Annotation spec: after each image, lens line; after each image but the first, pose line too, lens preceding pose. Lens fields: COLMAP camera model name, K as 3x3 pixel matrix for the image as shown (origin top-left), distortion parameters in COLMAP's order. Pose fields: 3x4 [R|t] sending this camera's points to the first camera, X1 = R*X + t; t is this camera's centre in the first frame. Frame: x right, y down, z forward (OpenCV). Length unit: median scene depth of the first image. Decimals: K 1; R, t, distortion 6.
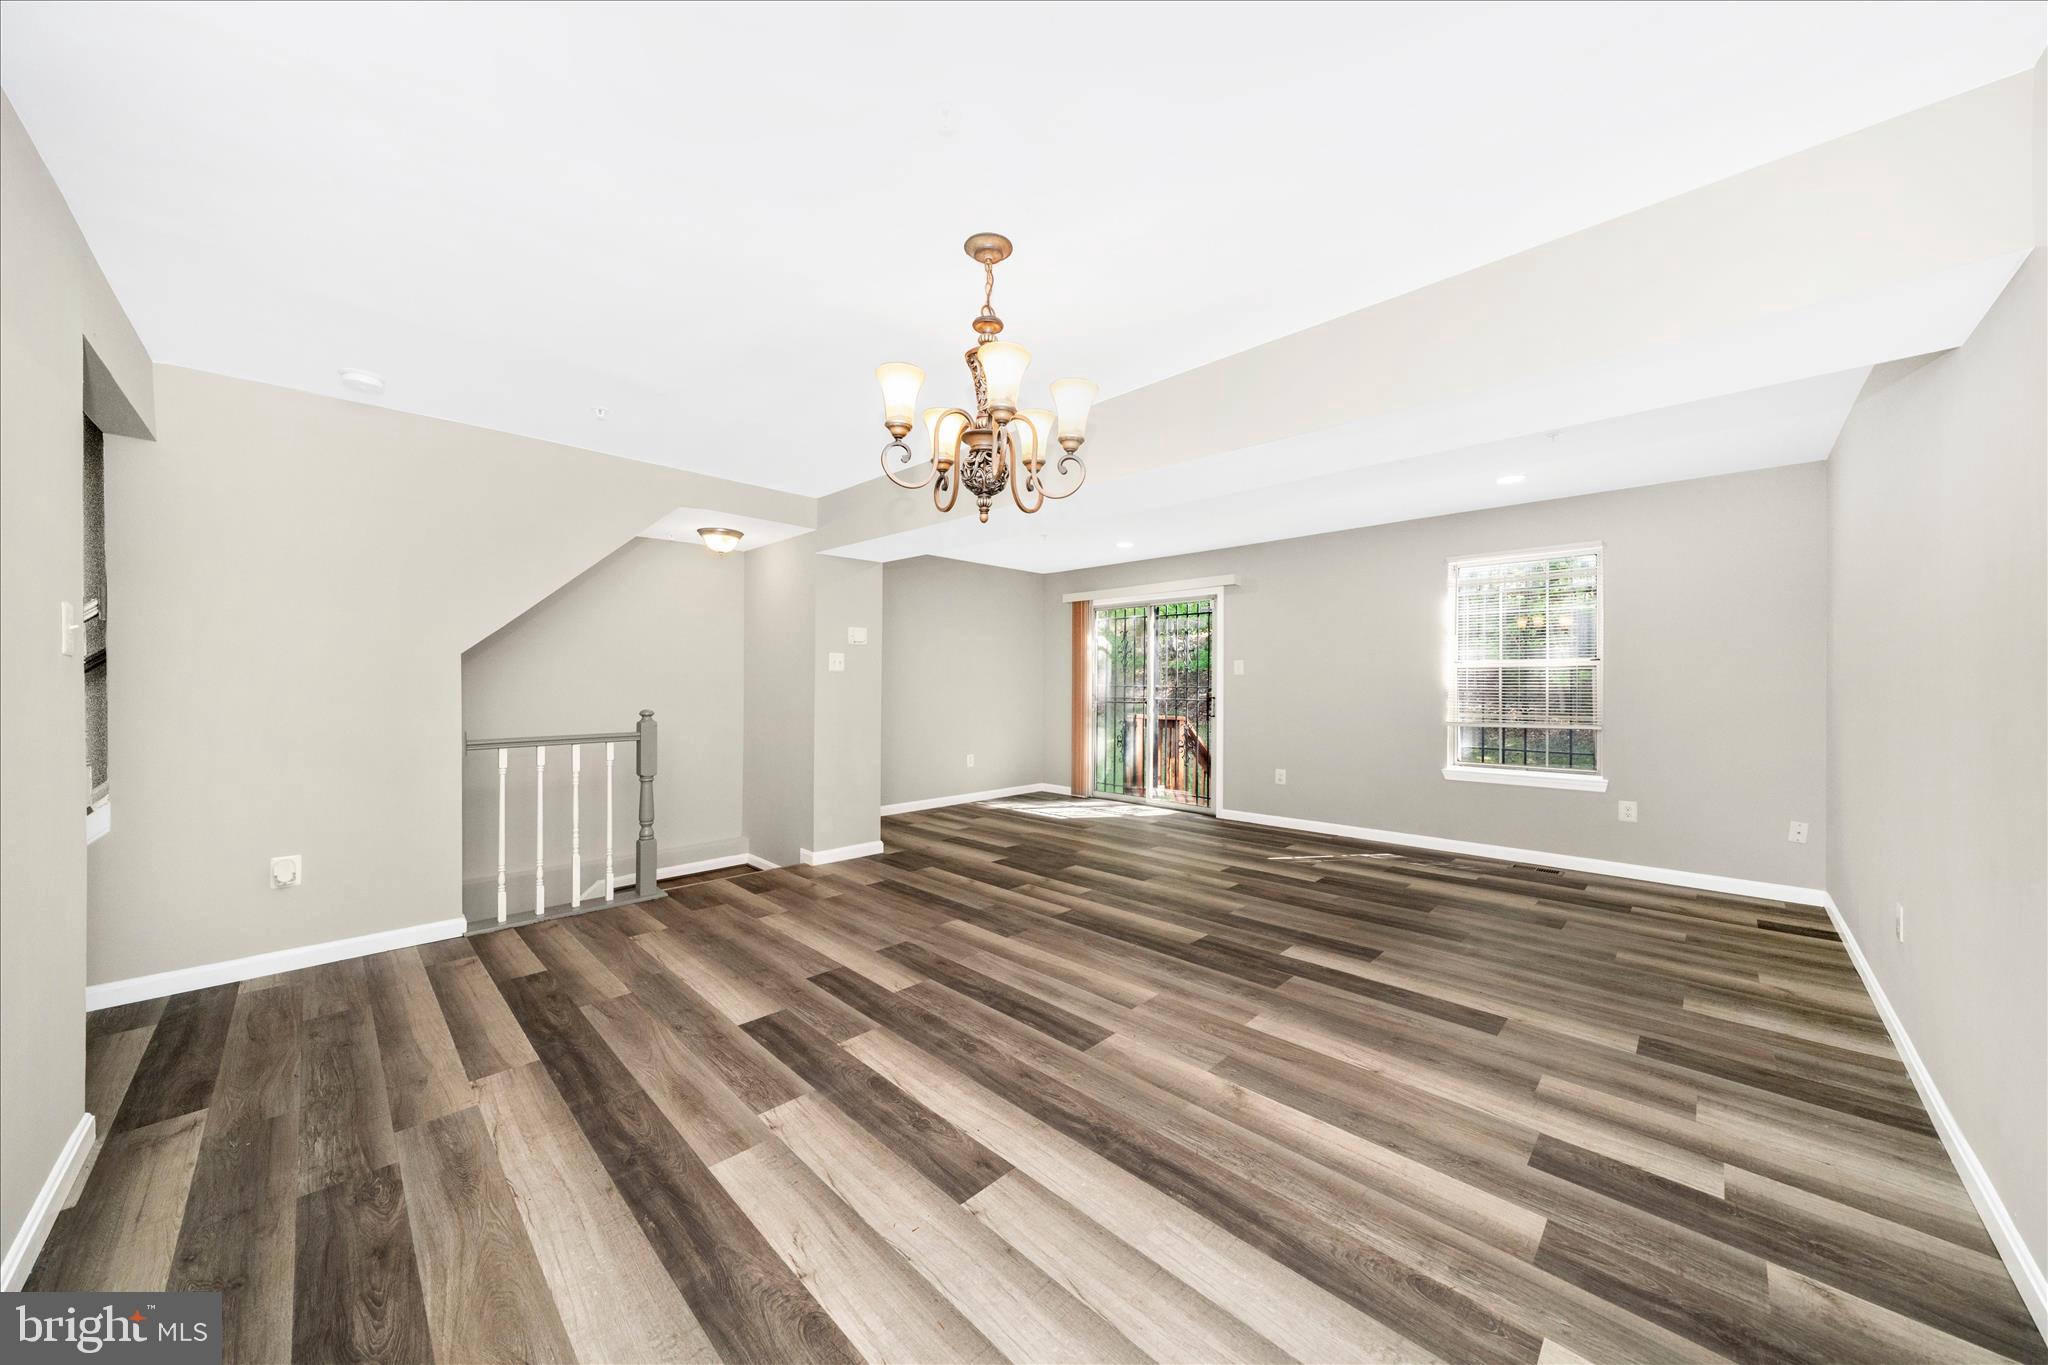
lens RADIAL K [[699.5, 0, 1008.8], [0, 699.5, 686.8], [0, 0, 1]] dist [-0.004565, 0.000000]
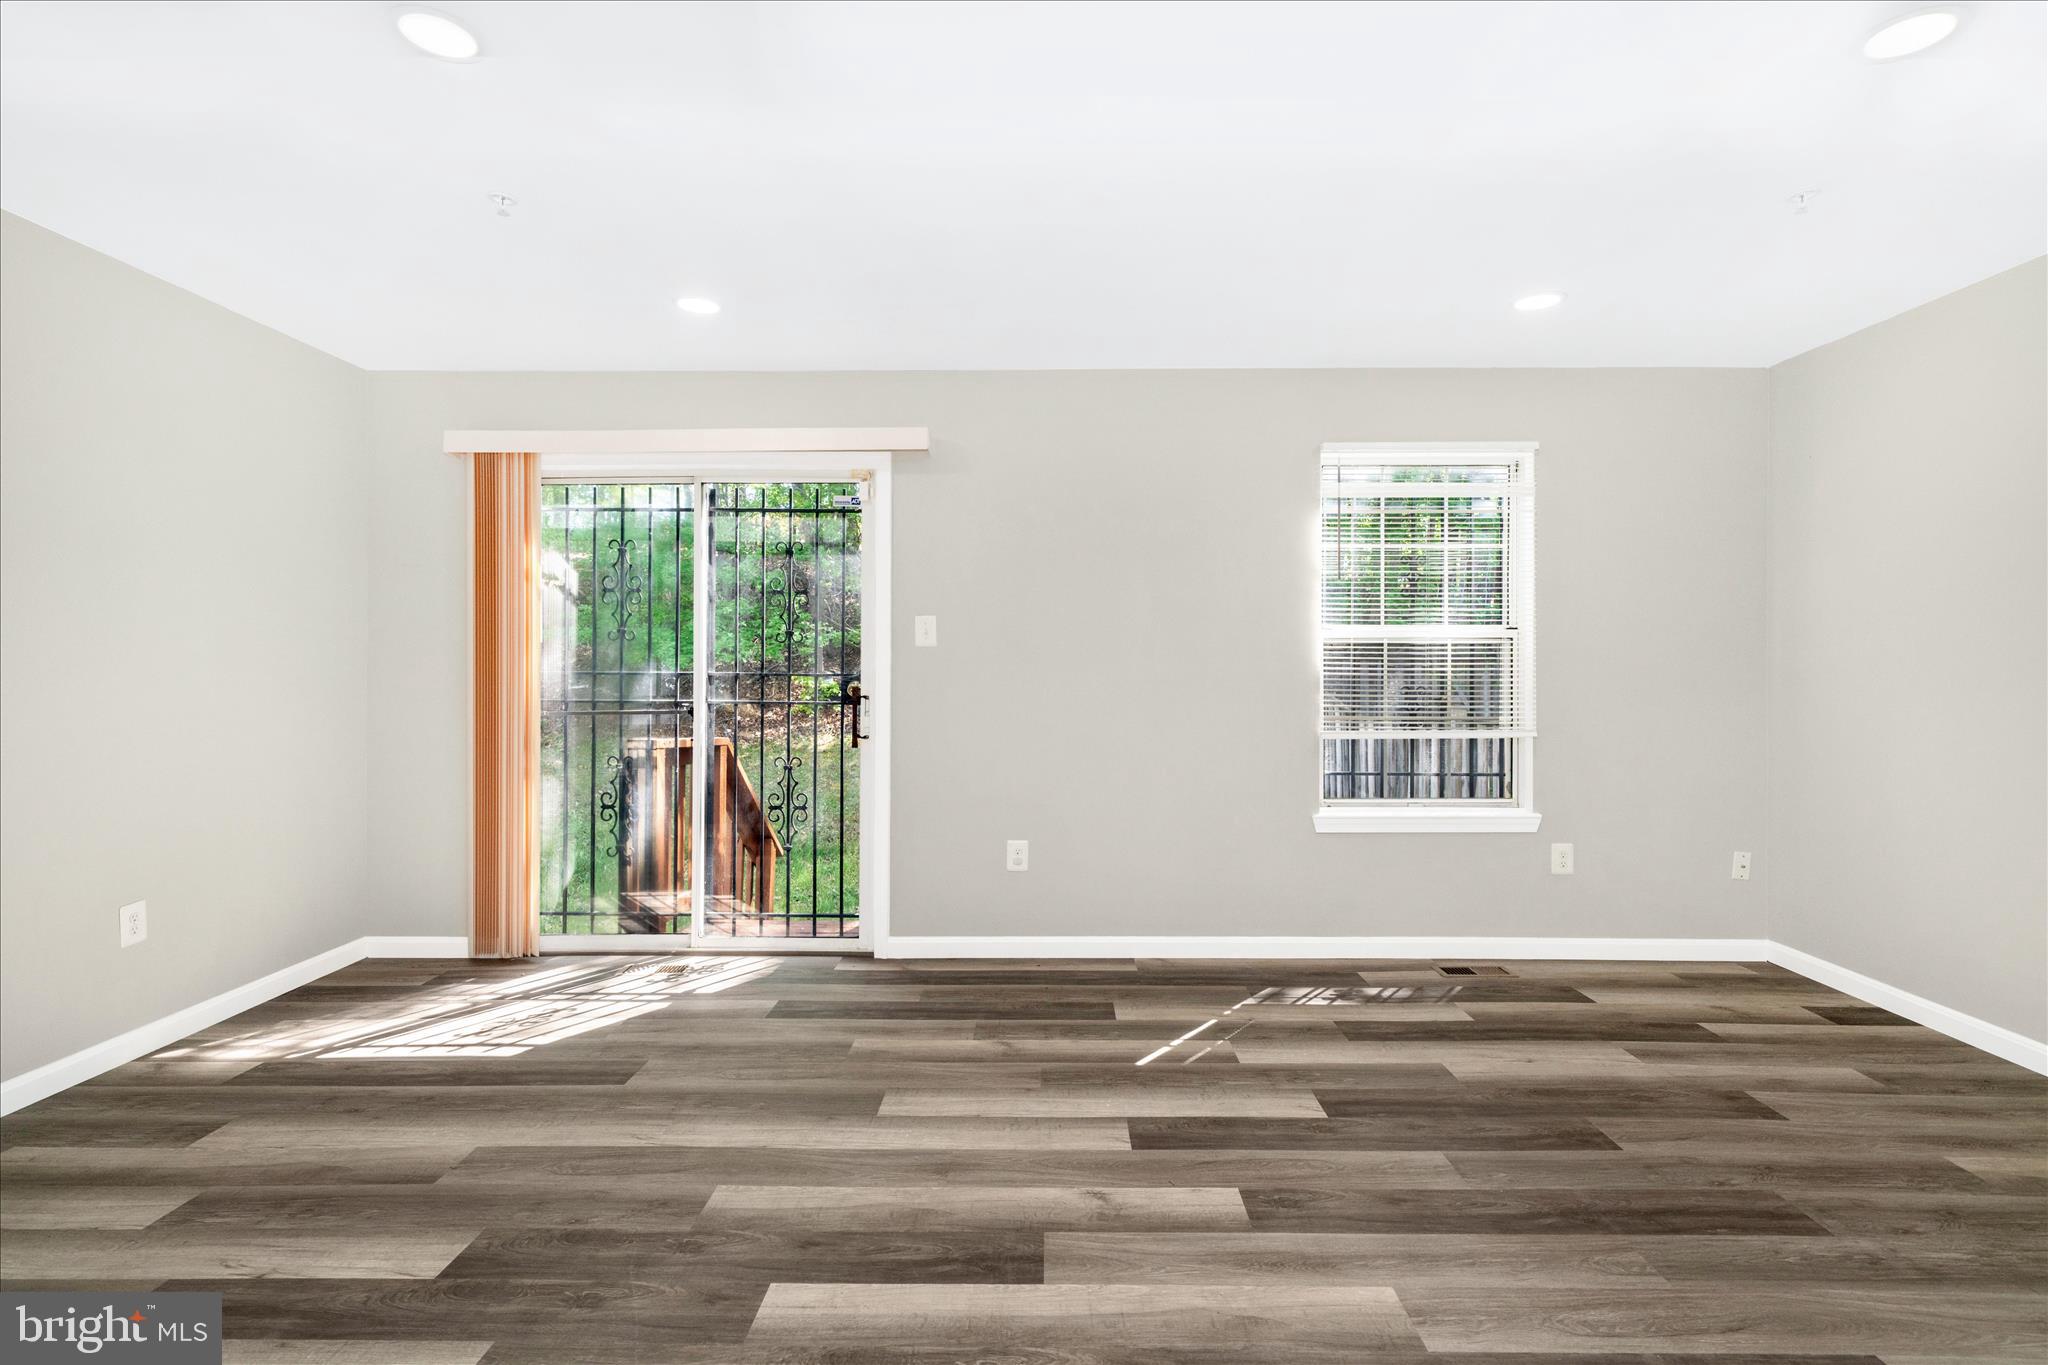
lens RADIAL K [[1006.5, 0, 1034.0], [0, 1006.5, 677.2], [0, 0, 1]] dist [0.010992, -0.001536]
pose [[0.713180, -0.012338, 0.700872, -0.175988], [0.007003, 0.999921, 0.010476, -0.006497], [-0.700946, -0.002563, 0.713210, 0.900003]]
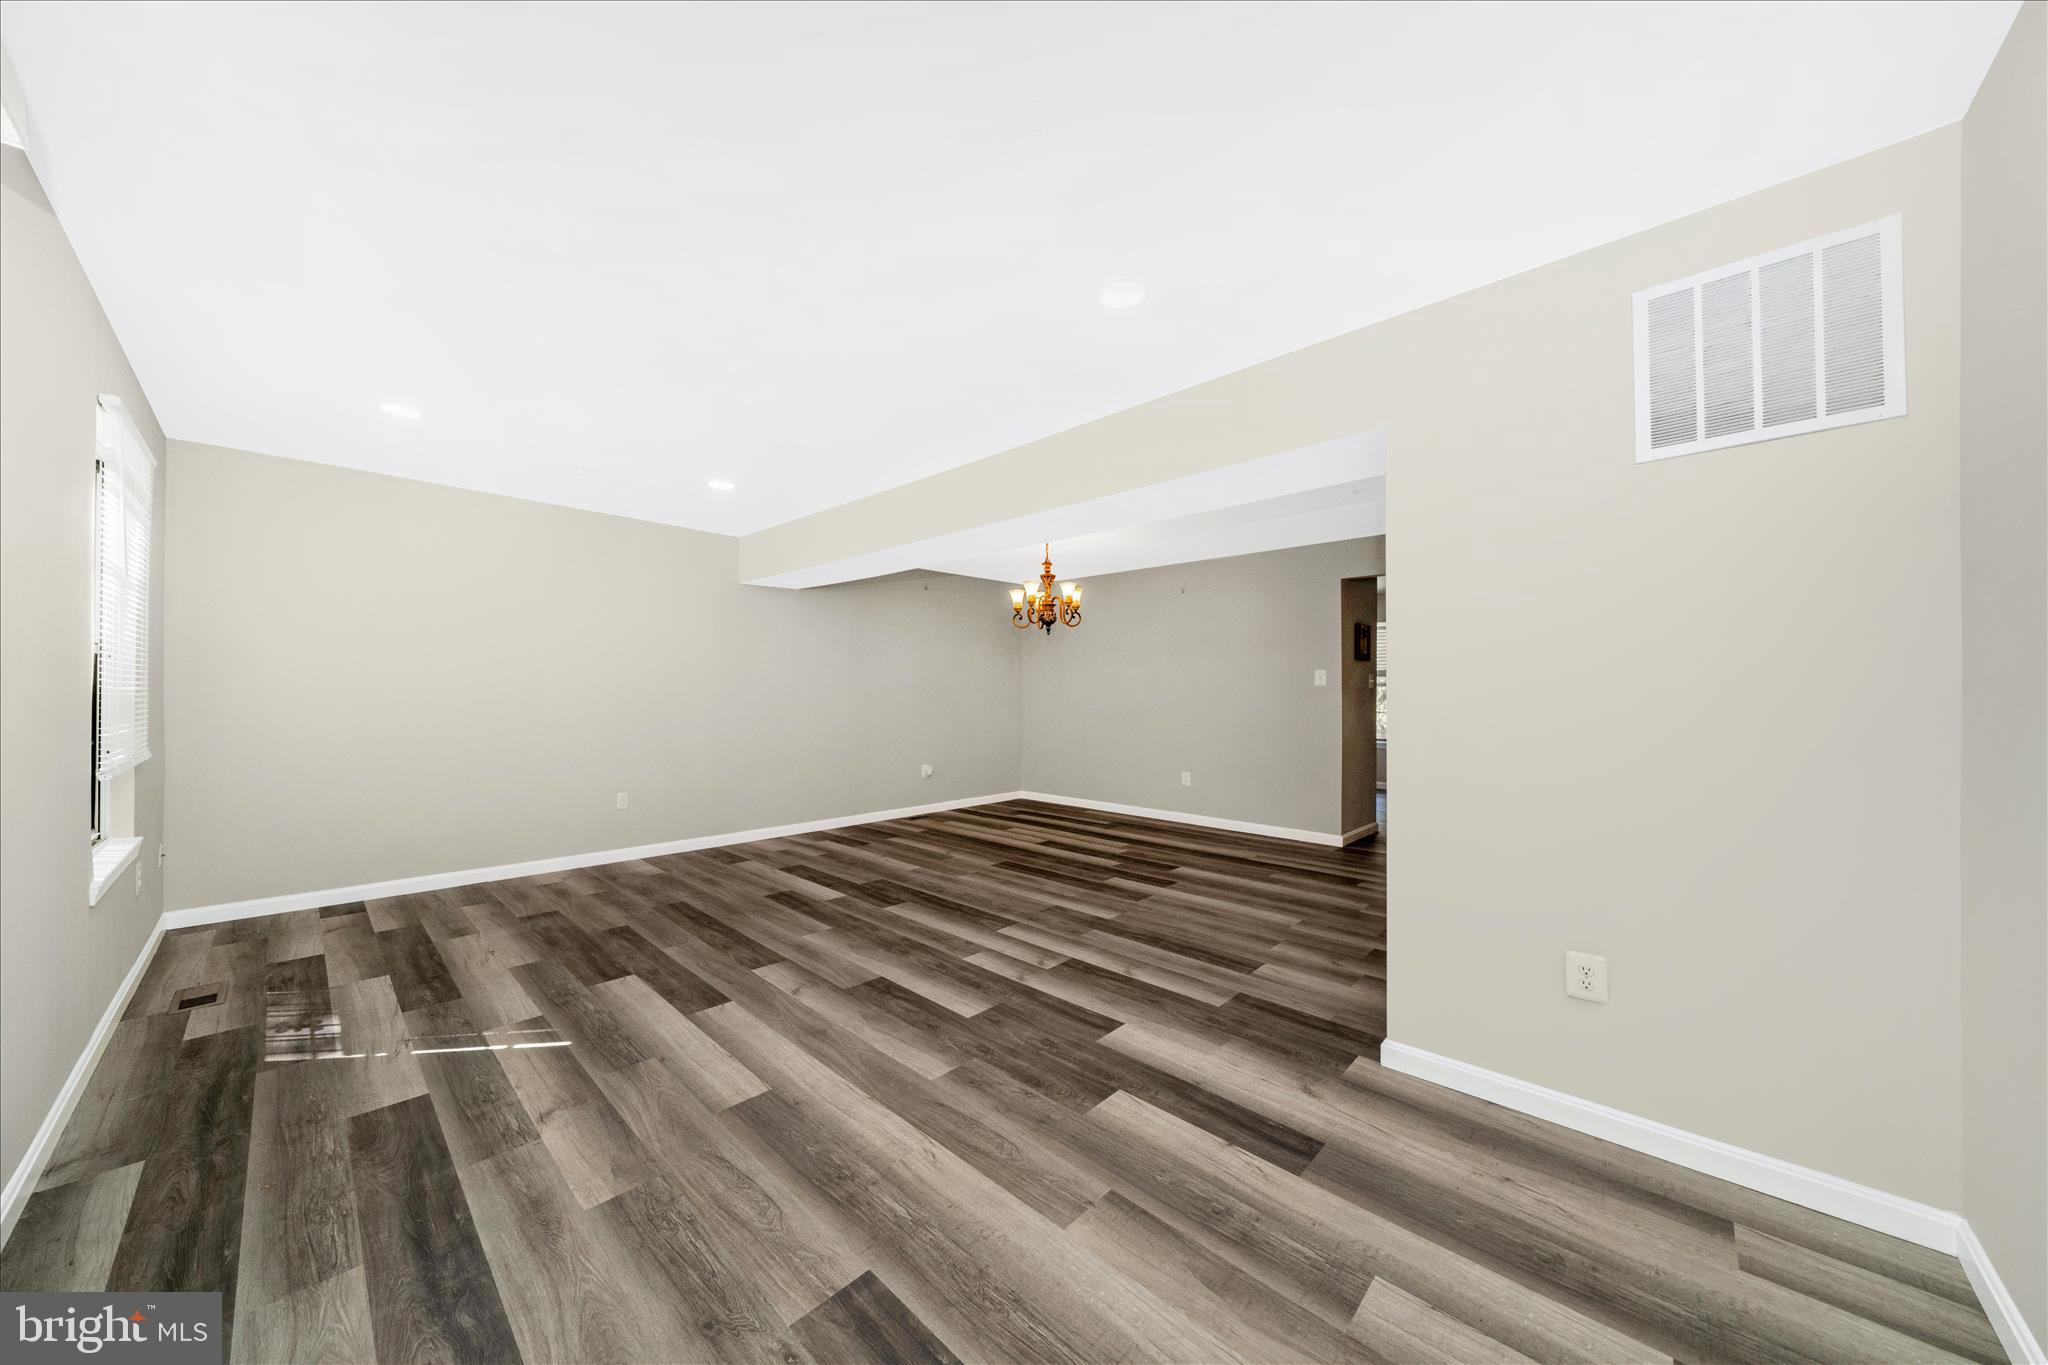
lens RADIAL K [[699.5, 0, 1012.7], [0, 699.5, 681.5], [0, 0, 1]] dist [-0.004565, 0.000000]
pose [[-0.999388, -0.007510, -0.034155, 0.118543], [-0.007062, 0.999888, -0.013208, -0.005184], [0.034250, -0.012959, -0.999329, 2.261165]]
